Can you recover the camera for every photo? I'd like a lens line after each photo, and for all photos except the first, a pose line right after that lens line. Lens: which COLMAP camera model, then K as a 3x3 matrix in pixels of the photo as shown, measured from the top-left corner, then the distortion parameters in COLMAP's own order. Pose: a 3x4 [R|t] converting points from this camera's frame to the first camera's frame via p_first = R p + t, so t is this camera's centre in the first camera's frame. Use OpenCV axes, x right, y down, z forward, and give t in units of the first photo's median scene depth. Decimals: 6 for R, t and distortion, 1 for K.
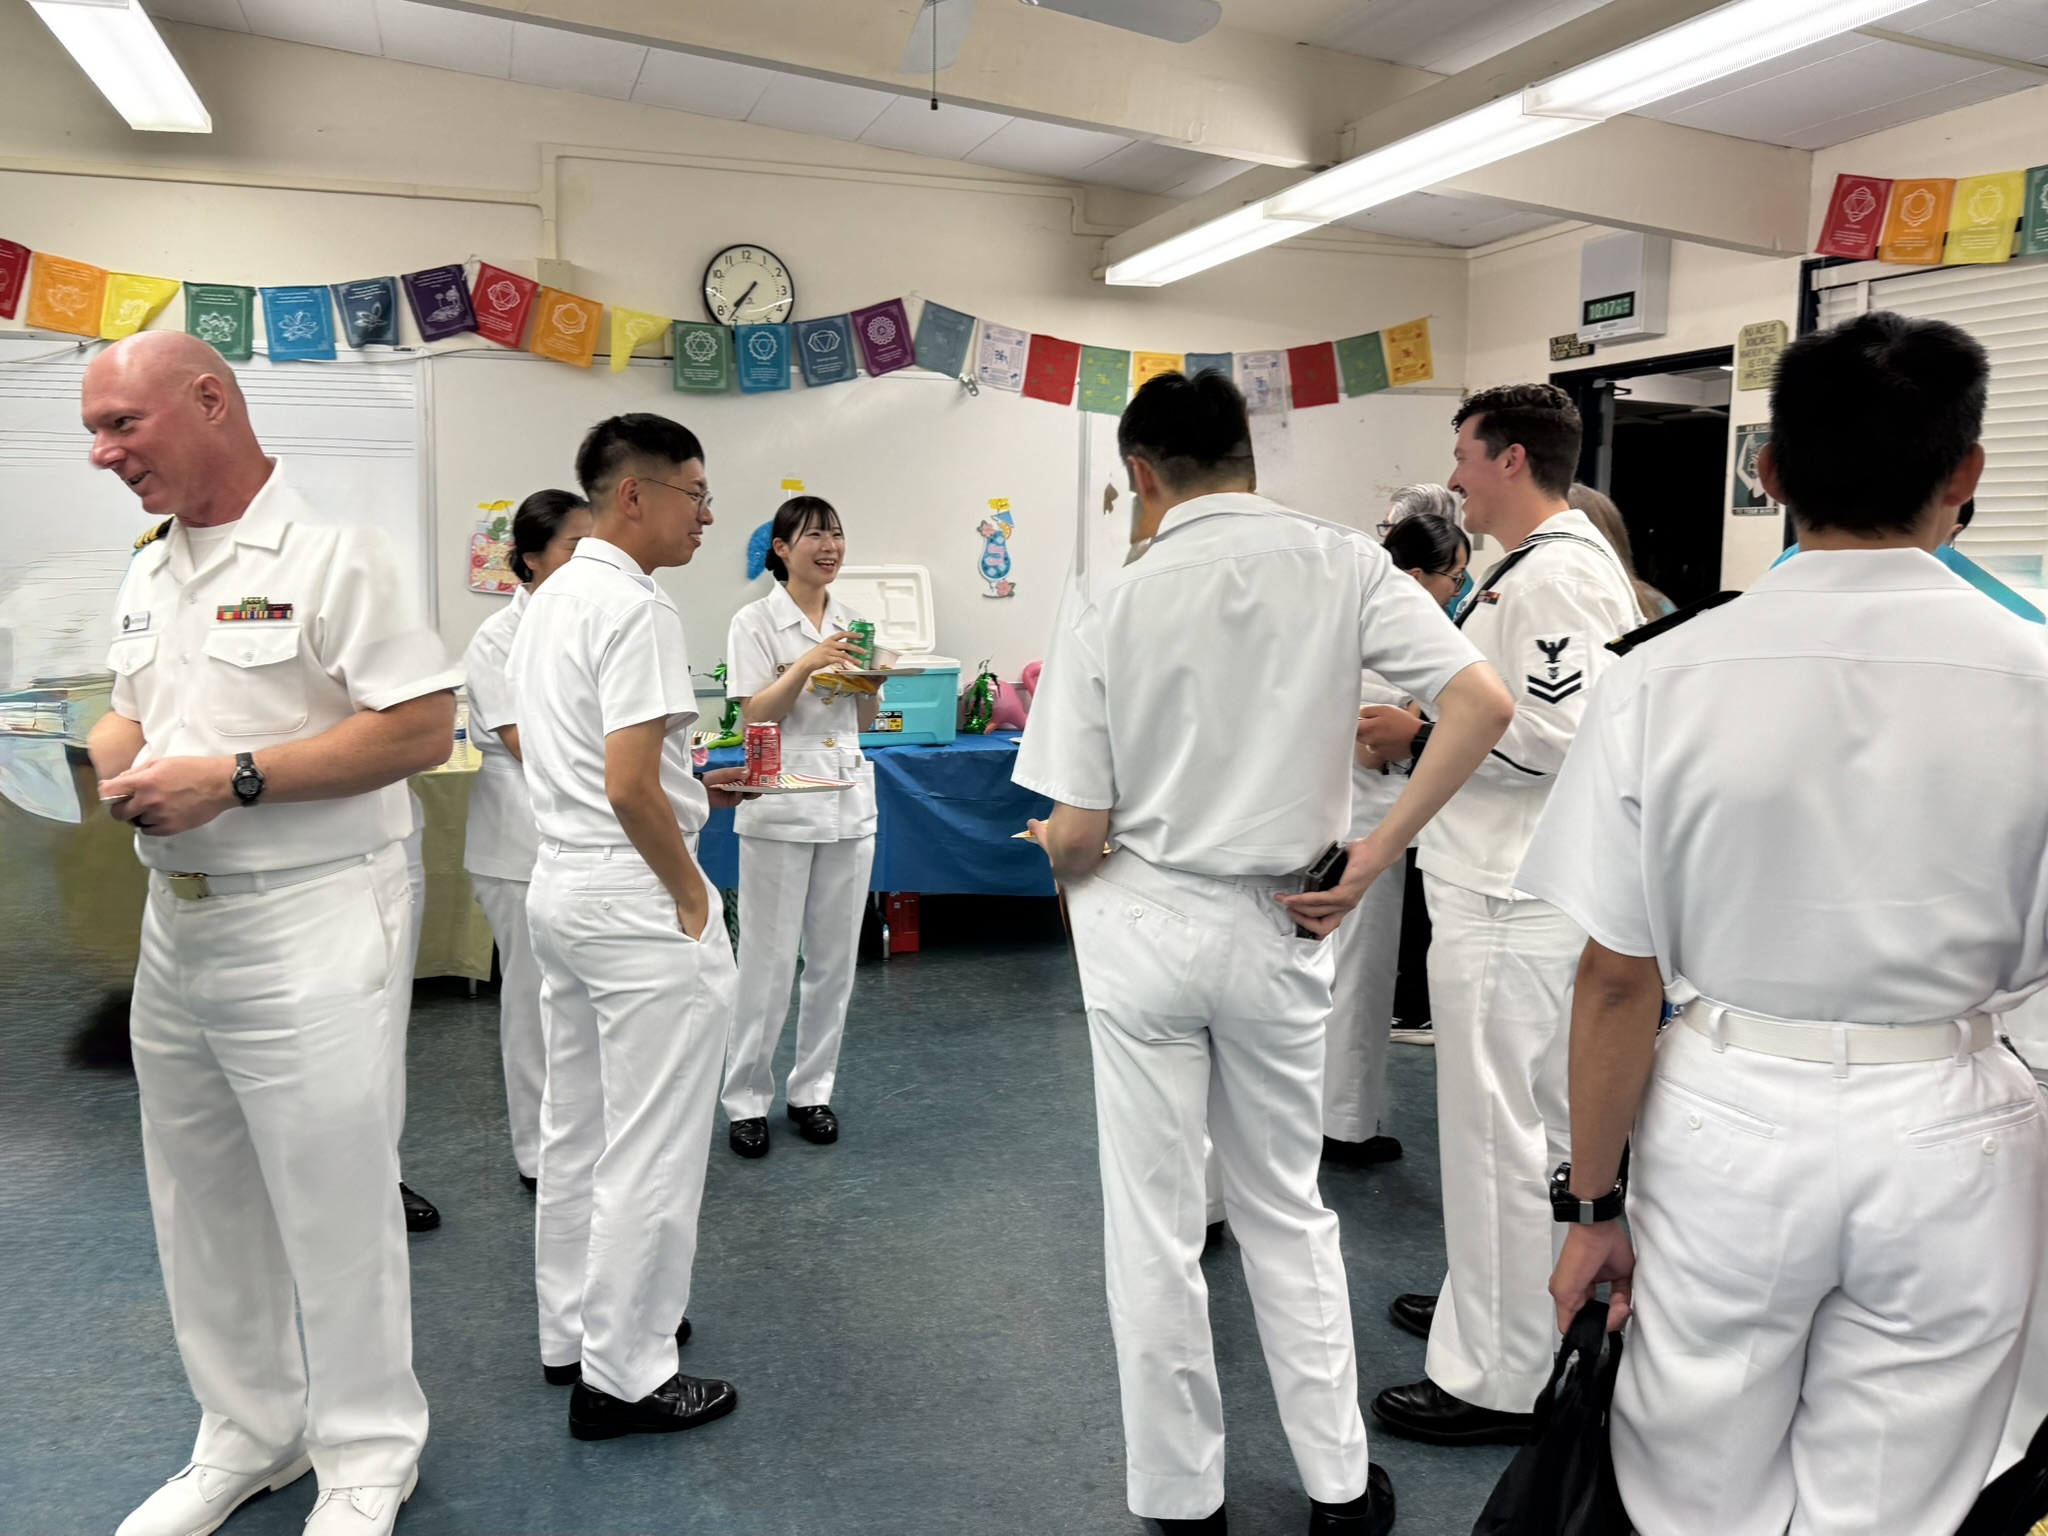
lens RADIAL K [[1645.9, 0, 970.3], [0, 1645.9, 770.0], [0, 0, 1]] dist [0.057250, -0.099035]
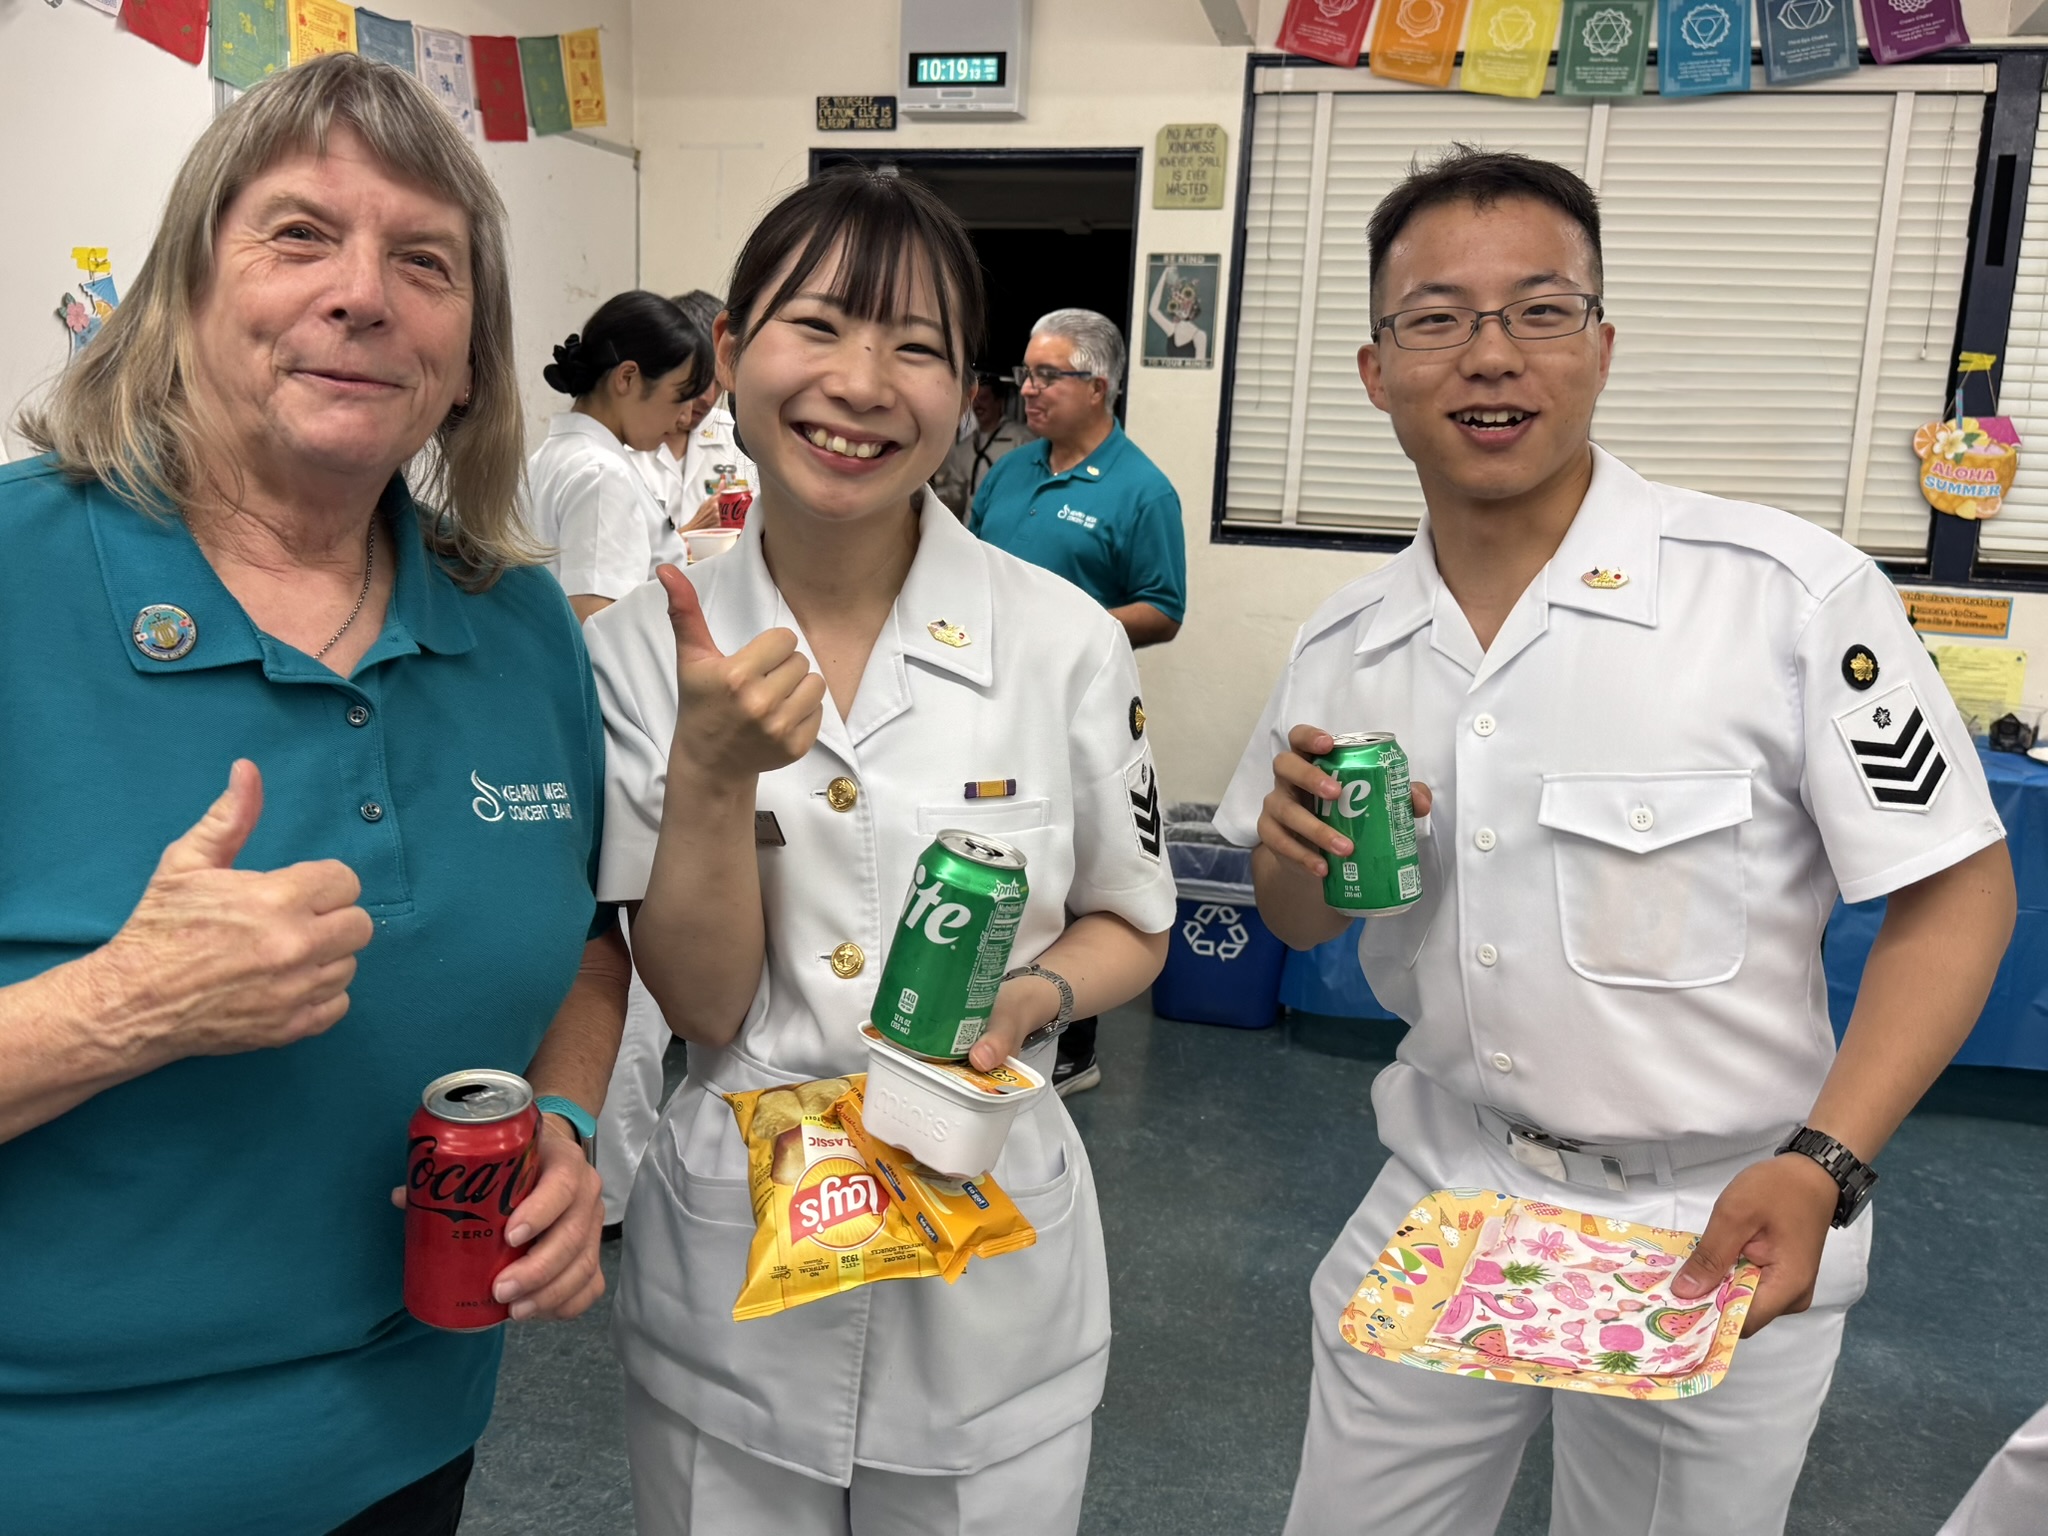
lens RADIAL K [[1645.9, 0, 970.3], [0, 1645.9, 770.0], [0, 0, 1]] dist [0.057250, -0.099035]
pose [[0.560314, -0.157928, 0.813085, -0.284634], [0.068554, 0.987128, 0.144492, -0.081869], [-0.825438, -0.025221, 0.563929, 0.616390]]
